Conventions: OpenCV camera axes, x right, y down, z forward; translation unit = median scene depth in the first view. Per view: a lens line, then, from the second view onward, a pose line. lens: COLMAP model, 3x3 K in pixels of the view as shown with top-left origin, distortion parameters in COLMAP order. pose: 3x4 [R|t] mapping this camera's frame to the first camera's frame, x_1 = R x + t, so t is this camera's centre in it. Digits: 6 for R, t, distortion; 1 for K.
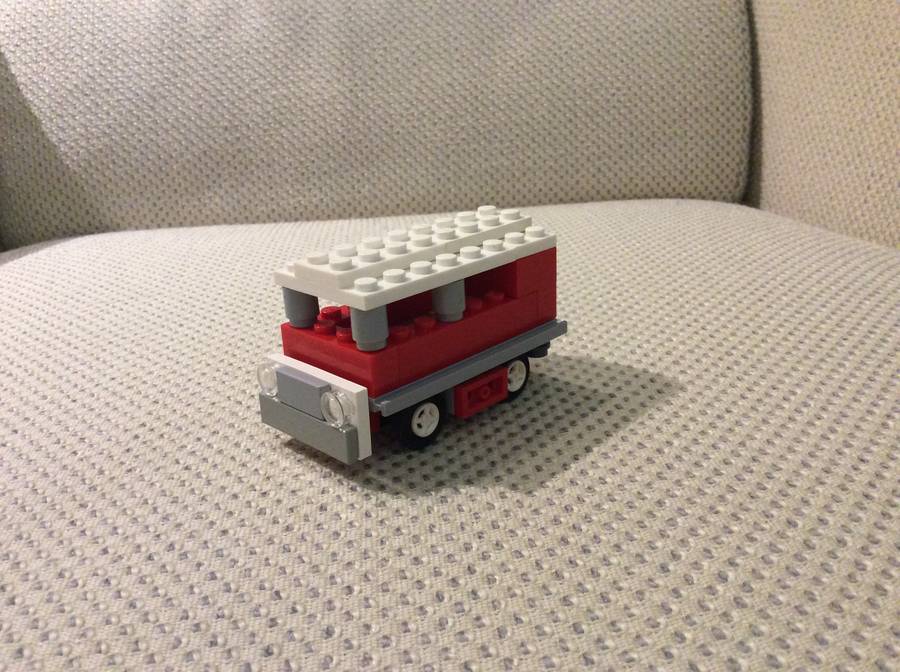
lens RADIAL K [[841.4, 0, 454.1], [0, 841.4, 335.9], [0, 0, 1]] dist [-0.036717, 0.000000]
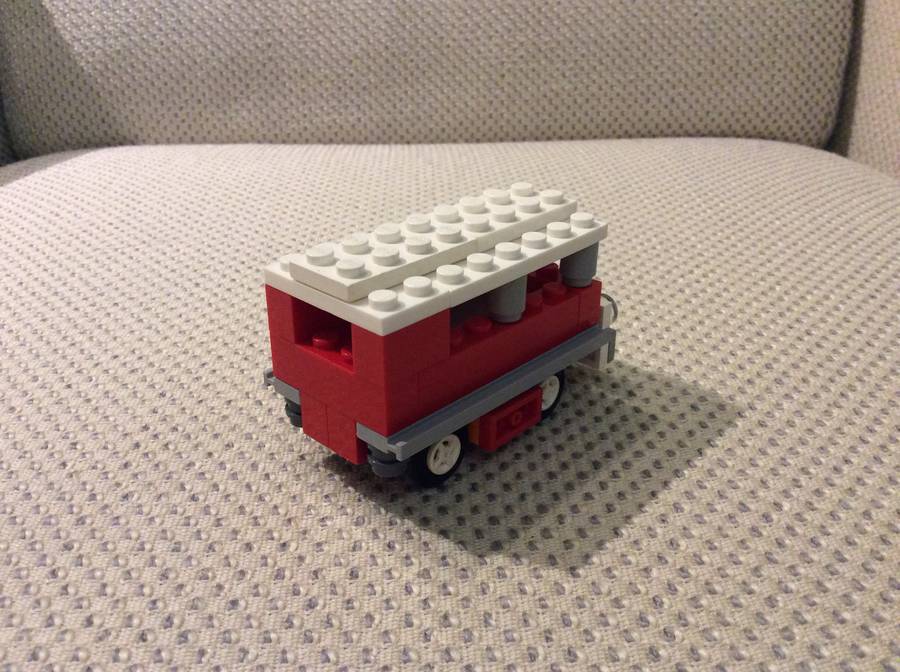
lens RADIAL K [[841.4, 0, 441.8], [0, 841.4, 336.3], [0, 0, 1]] dist [-0.036717, 0.000000]
pose [[0.997296, 0.062185, -0.039150, -0.037384], [-0.056759, 0.990270, 0.127057, -0.094018], [0.046671, -0.124491, 0.991122, 0.155123]]
